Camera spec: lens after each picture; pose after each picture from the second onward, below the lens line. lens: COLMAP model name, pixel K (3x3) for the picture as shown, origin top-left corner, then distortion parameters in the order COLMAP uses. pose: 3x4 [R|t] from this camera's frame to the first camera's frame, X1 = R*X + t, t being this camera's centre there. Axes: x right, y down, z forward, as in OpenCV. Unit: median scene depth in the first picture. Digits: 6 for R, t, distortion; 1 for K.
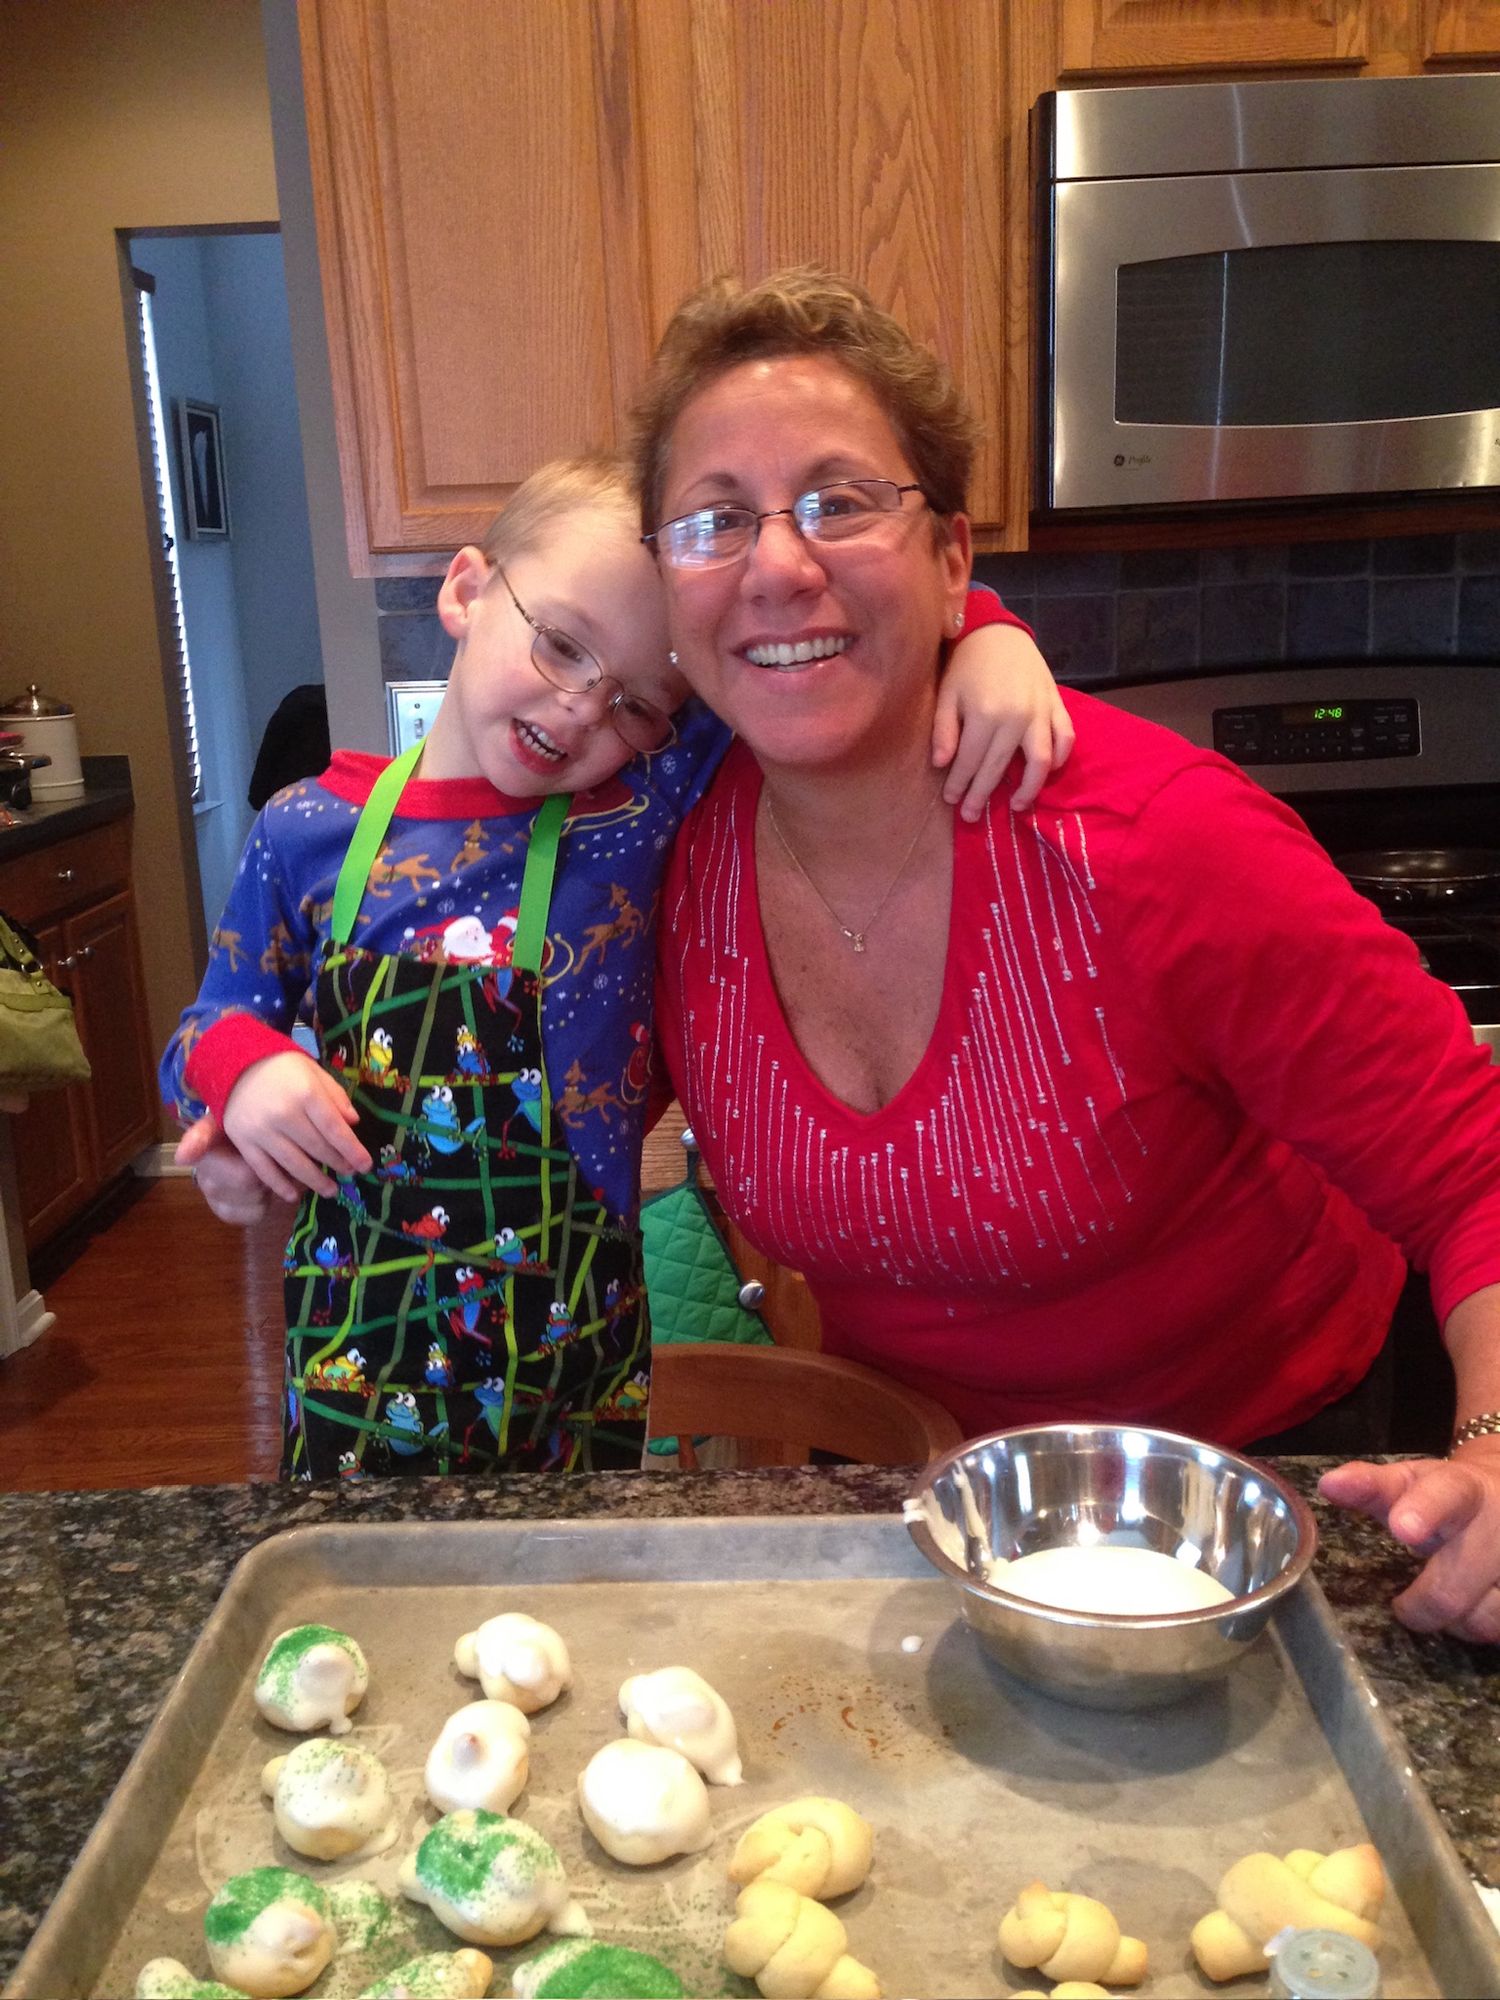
lens RADIAL K [[1858.0, 0, 735.1], [0, 1858.0, 1017.9], [0, 0, 1]] dist [0.023953, 0.000000]
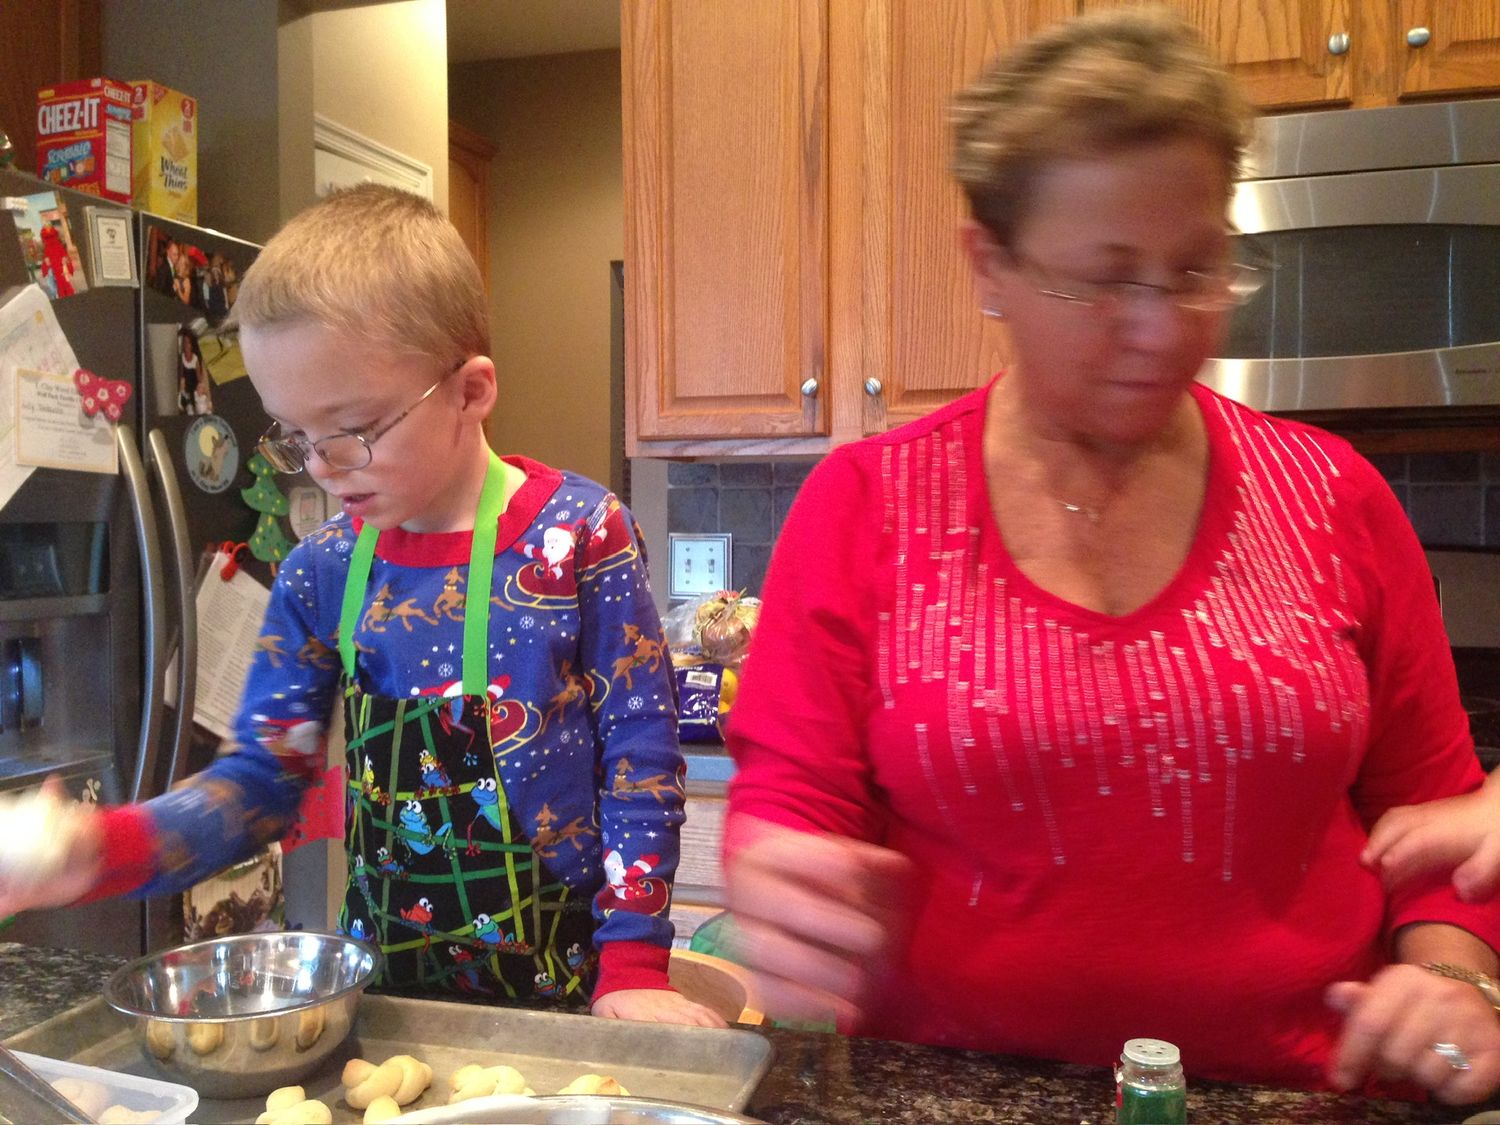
lens RADIAL K [[1393.5, 0, 742.0], [0, 1393.5, 569.4], [0, 0, 1]] dist [0.023953, 0.000000]
pose [[0.958188, 0.046960, -0.282259, 0.221795], [-0.101006, 0.978448, -0.180101, 0.047895], [0.267718, 0.201081, 0.942281, -0.010513]]
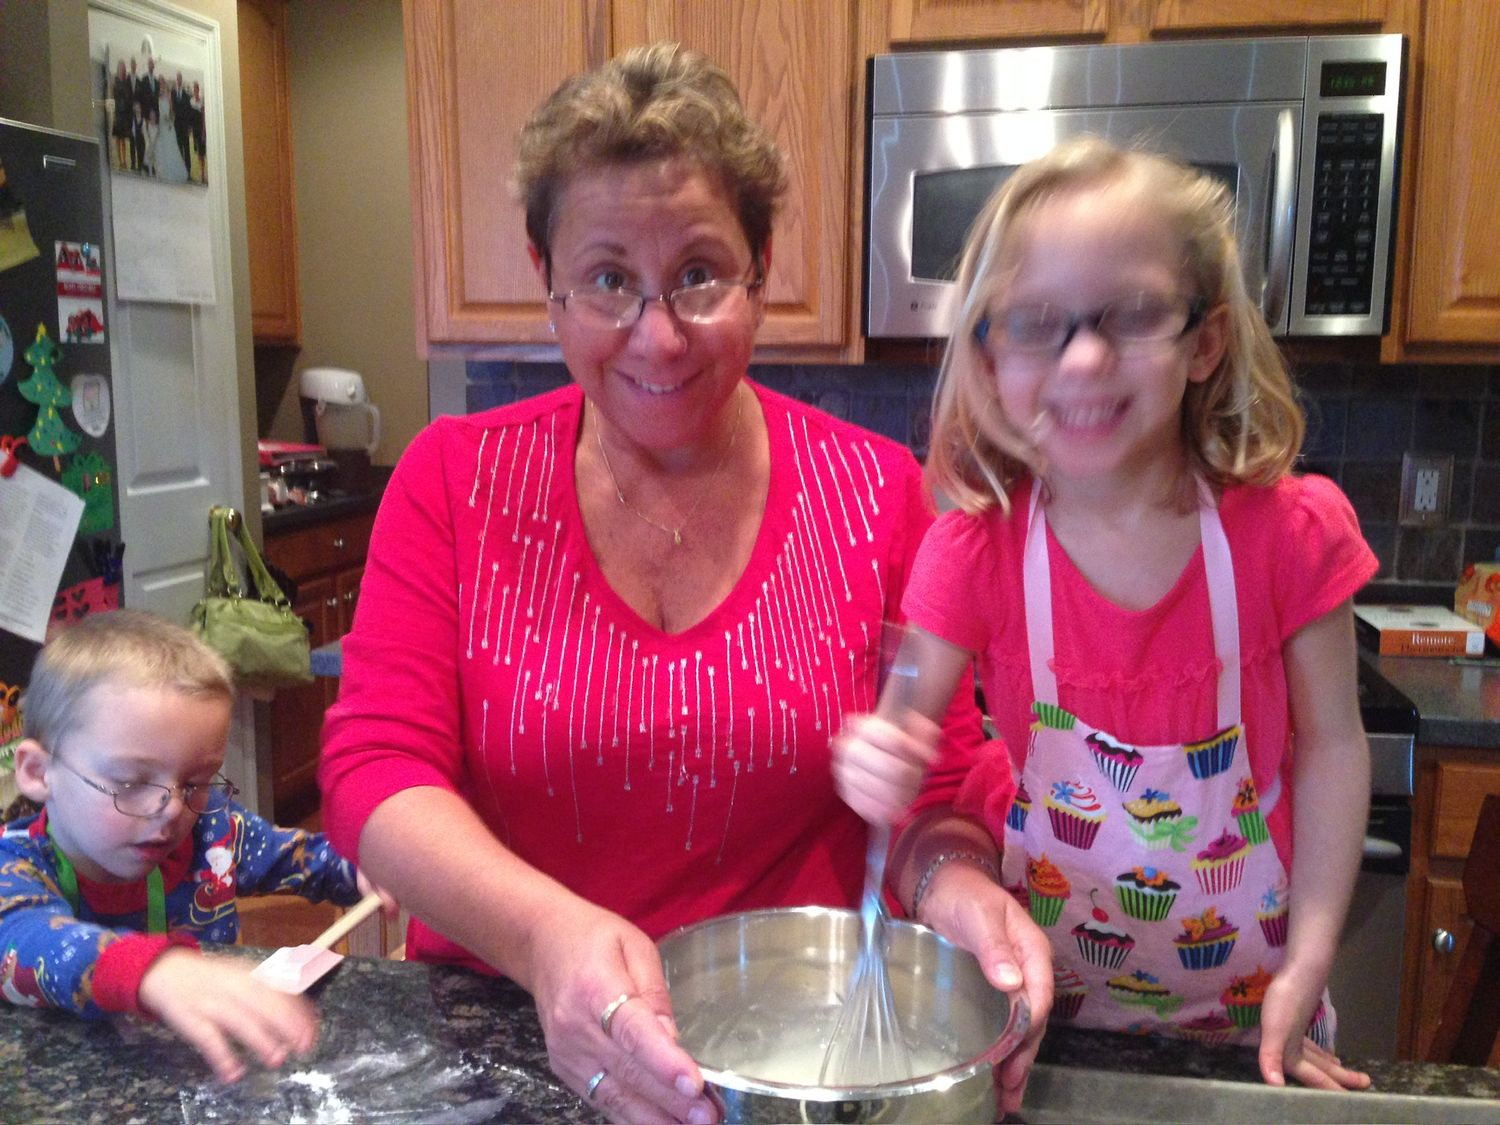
lens RADIAL K [[1393.5, 0, 746.8], [0, 1393.5, 577.7], [0, 0, 1]] dist [0.023953, 0.000000]
pose [[0.982701, 0.075511, -0.169105, 0.286197], [-0.087965, 0.993841, -0.067398, -0.008158], [0.162975, 0.081107, 0.983291, -0.057334]]
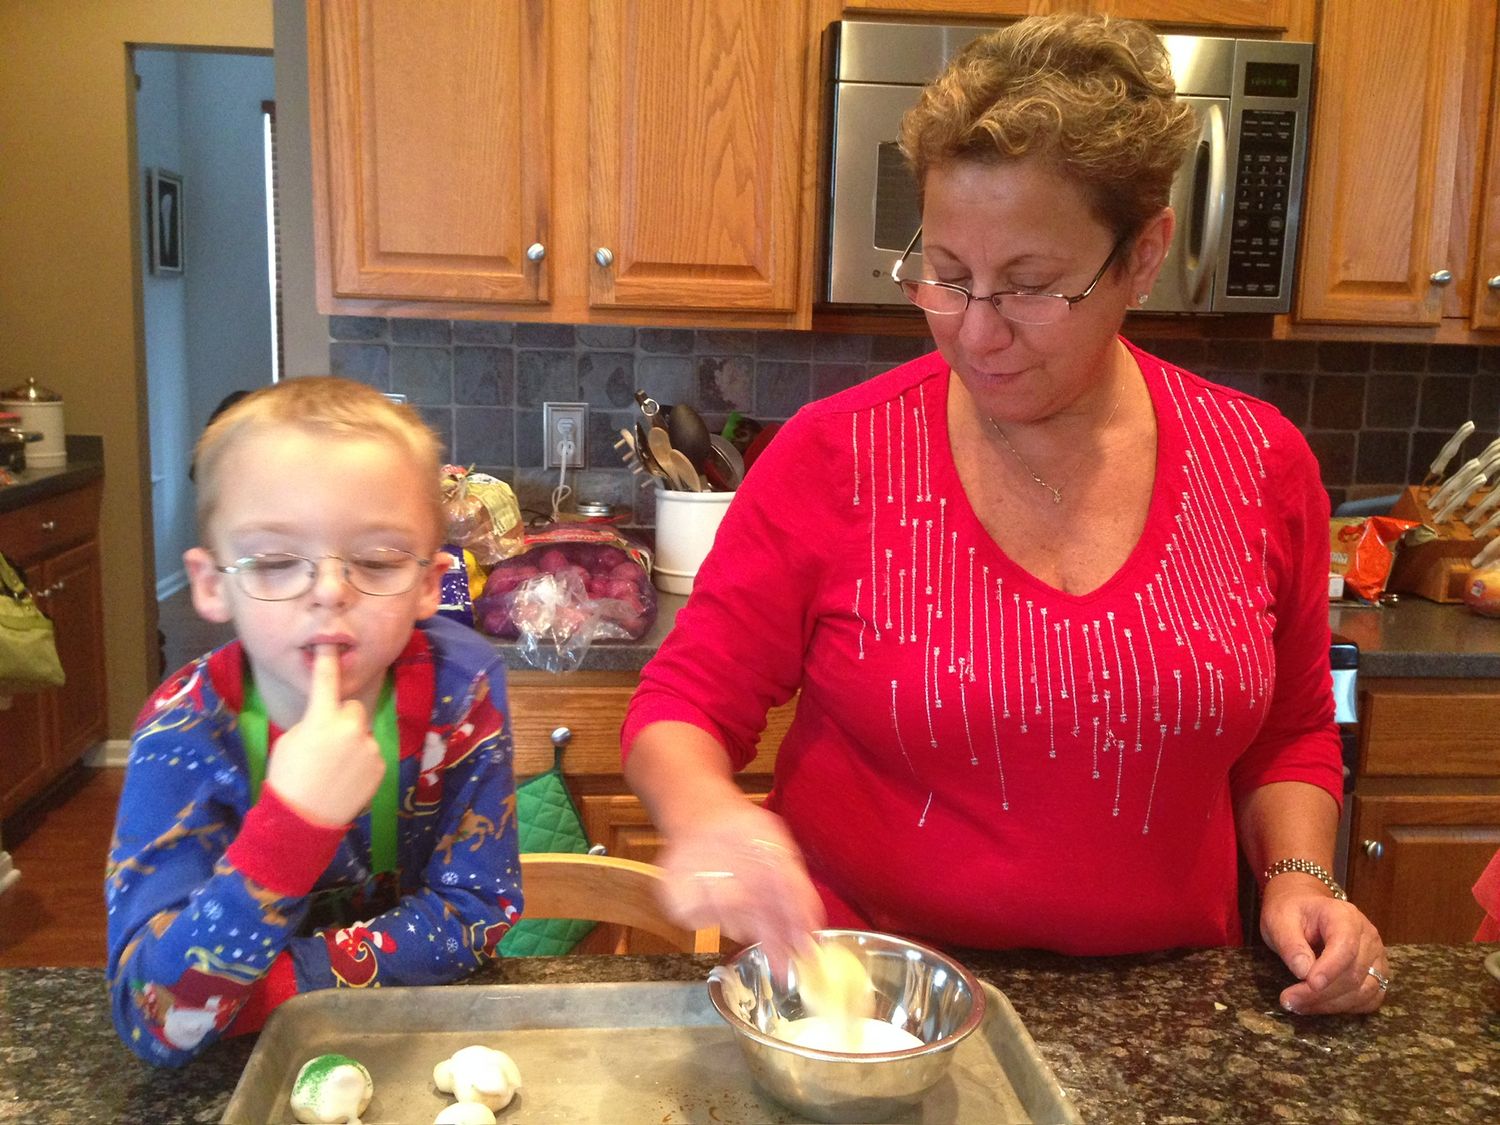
lens RADIAL K [[1393.5, 0, 752.2], [0, 1393.5, 575.1], [0, 0, 1]] dist [0.023953, 0.000000]
pose [[0.989110, 0.045502, 0.139970, -0.030147], [-0.036191, 0.997004, -0.068366, 0.011221], [-0.142662, 0.062555, 0.987793, -0.038575]]
